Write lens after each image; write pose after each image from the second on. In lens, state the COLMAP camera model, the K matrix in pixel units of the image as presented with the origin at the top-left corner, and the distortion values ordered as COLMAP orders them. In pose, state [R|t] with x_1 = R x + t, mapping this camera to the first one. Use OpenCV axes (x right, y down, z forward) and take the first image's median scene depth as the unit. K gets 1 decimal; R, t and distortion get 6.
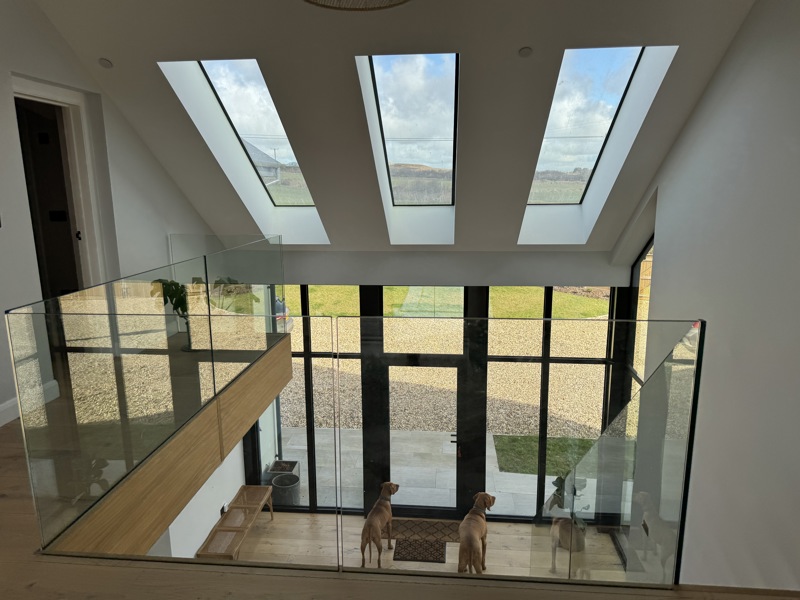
lens RADIAL K [[565.6, 0, 400.8], [0, 565.6, 291.0], [0, 0, 1]] dist [0.036976, -0.005757]
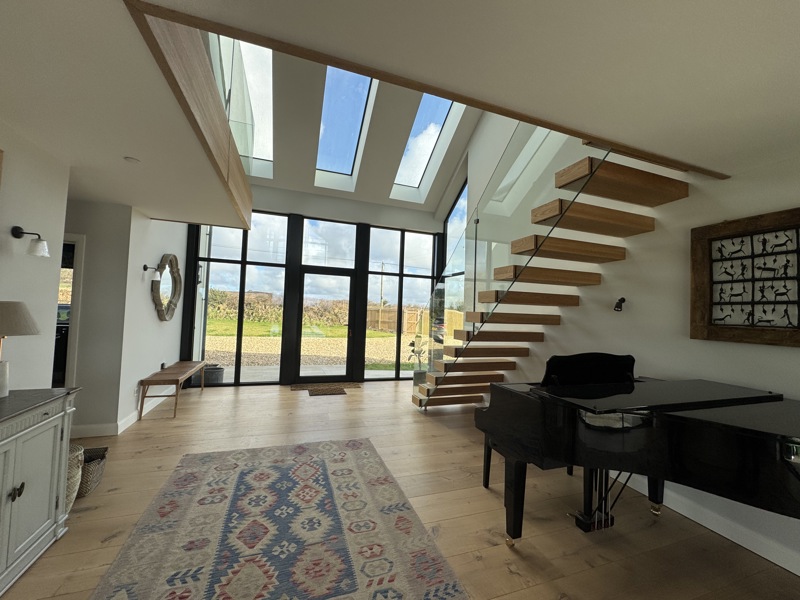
lens RADIAL K [[319.2, 0, 400.0], [0, 319.2, 300.0], [0, 0, 1]] dist [0.000571, 0.000144]
pose [[0.902689, 0.058532, 0.426293, -0.152910], [0.040352, 0.974824, -0.219295, 0.402903], [-0.428397, 0.215157, 0.877601, 0.169505]]
